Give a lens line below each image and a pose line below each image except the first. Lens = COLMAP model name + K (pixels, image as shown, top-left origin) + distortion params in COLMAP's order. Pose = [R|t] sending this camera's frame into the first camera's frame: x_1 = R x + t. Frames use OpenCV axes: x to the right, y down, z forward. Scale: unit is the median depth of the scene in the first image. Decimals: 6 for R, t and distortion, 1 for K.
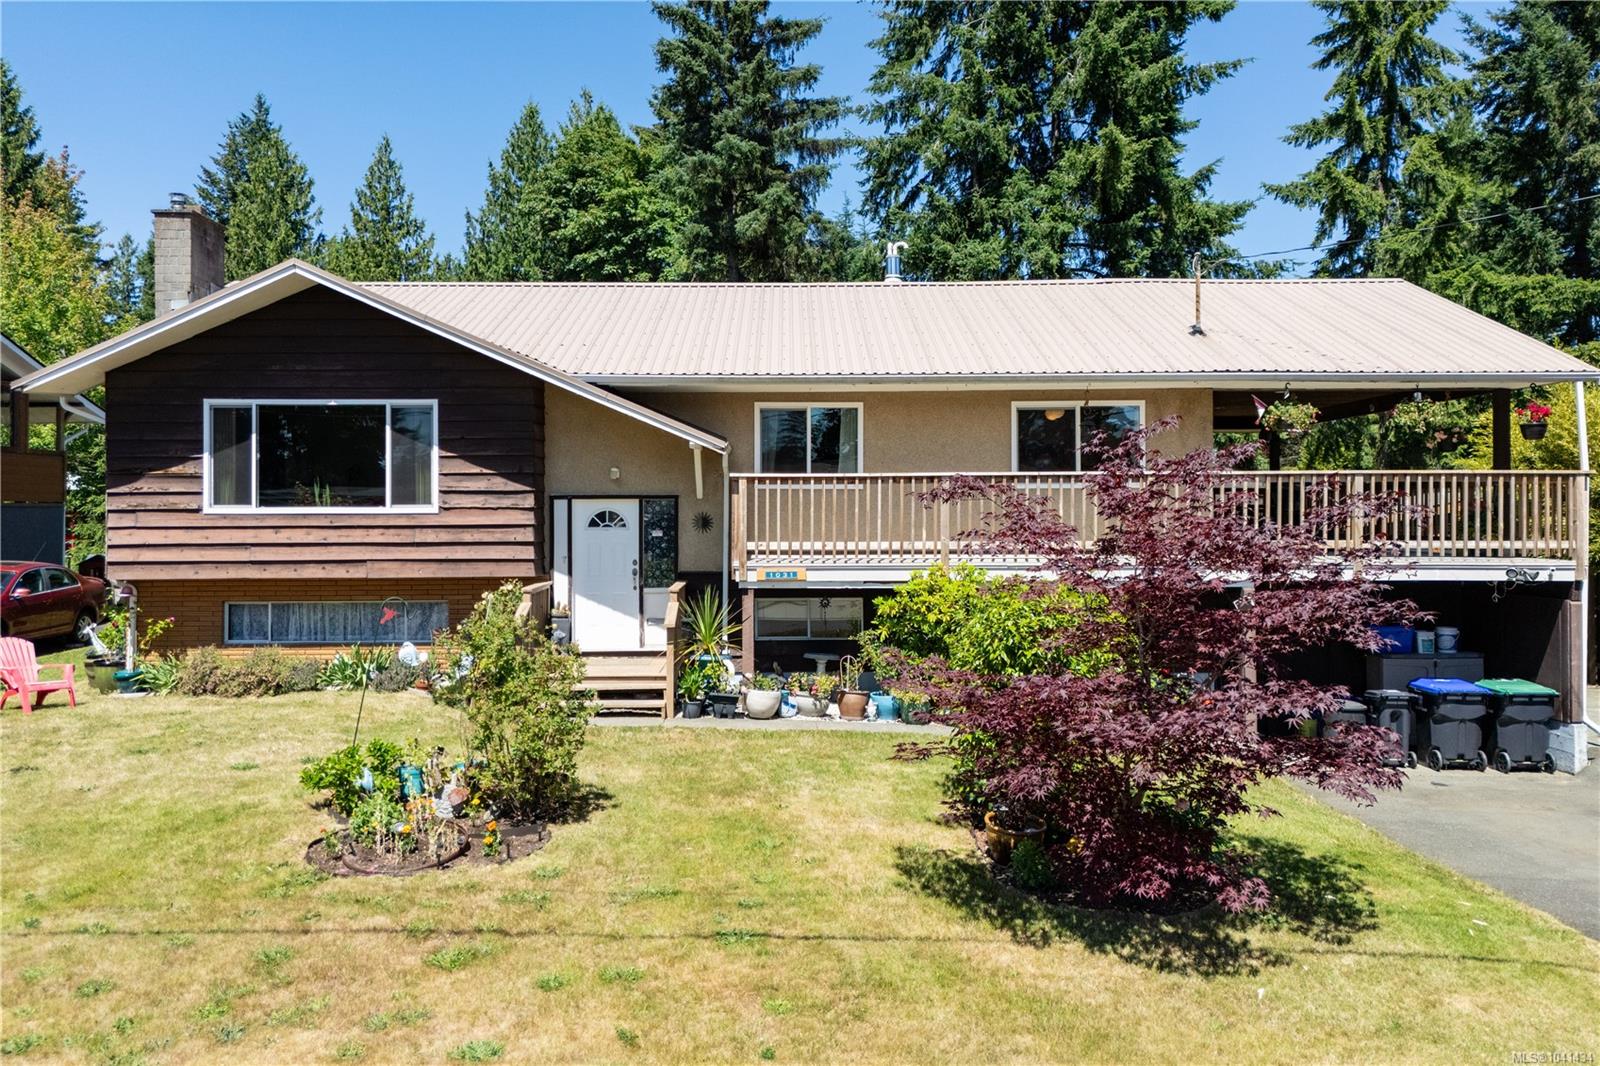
lens RADIAL K [[1120.3, 0, 800.0], [0, 1120.3, 484.2], [0, 0, 1]] dist [0.035037, 0.000932]
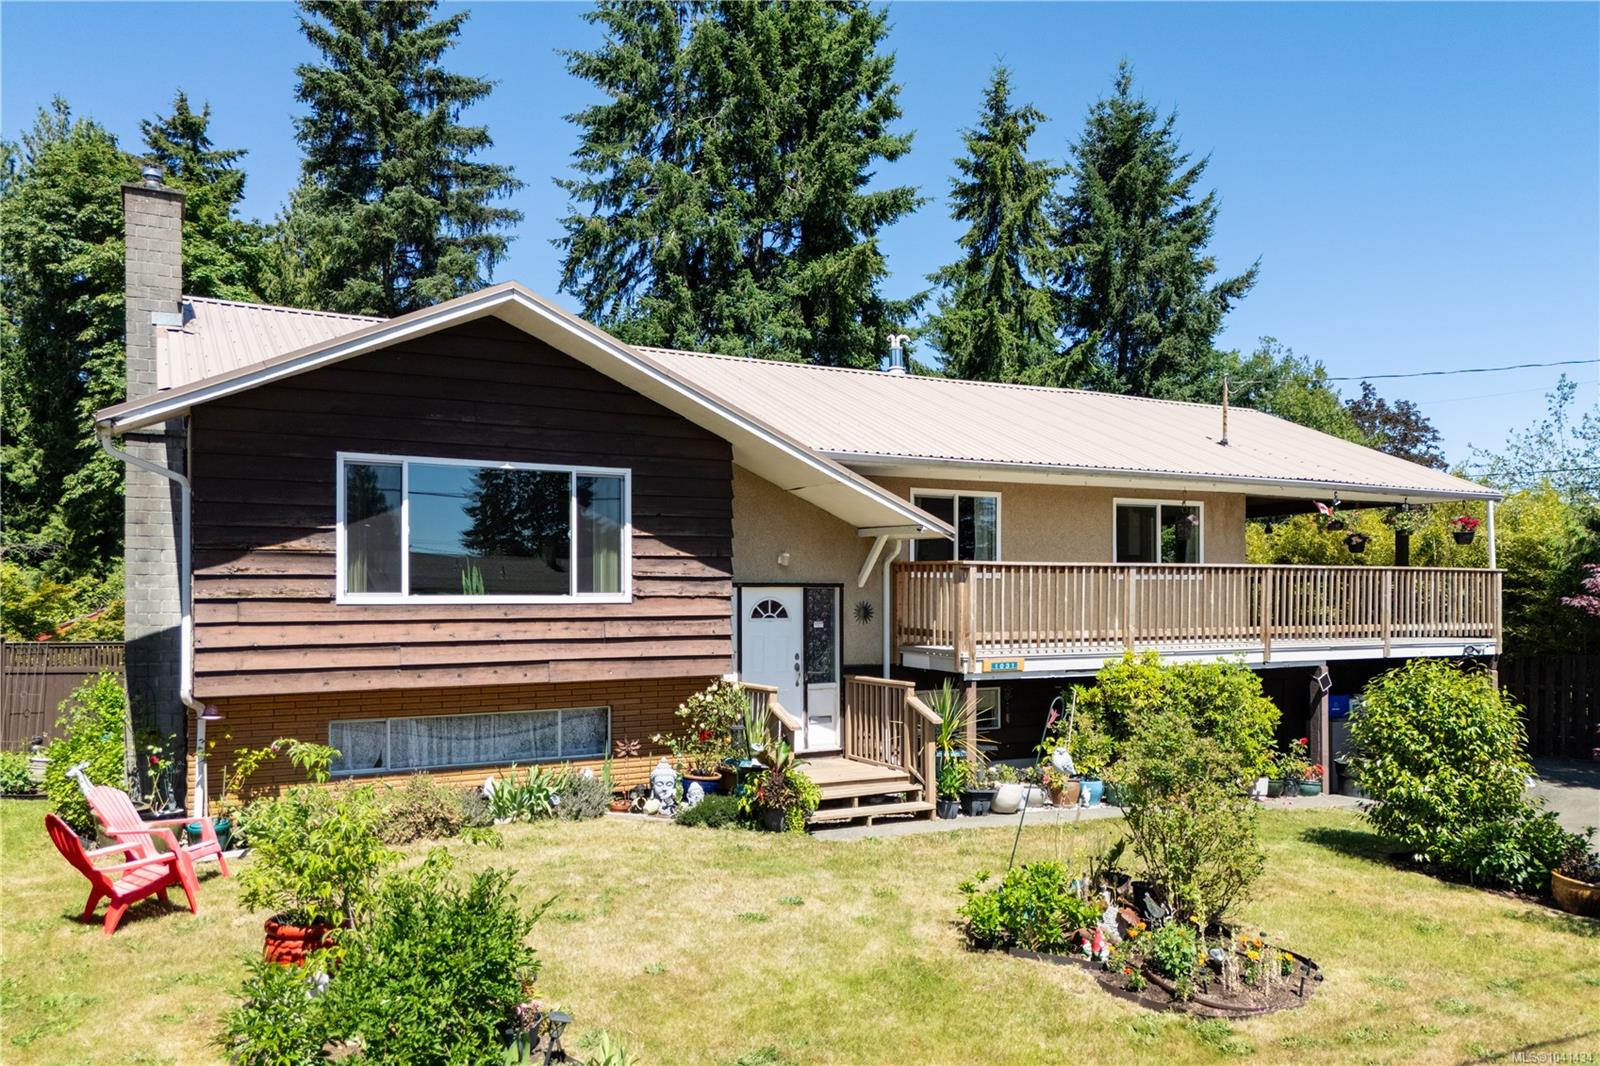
lens RADIAL K [[1084.5, 0, 800.7], [0, 1084.5, 582.1], [0, 0, 1]] dist [0.061438, -0.054027]
pose [[0.901040, 0.007166, 0.433677, -0.560389], [-0.010161, 0.999938, 0.004589, 0.005035], [-0.433617, -0.008541, 0.901057, 0.207085]]
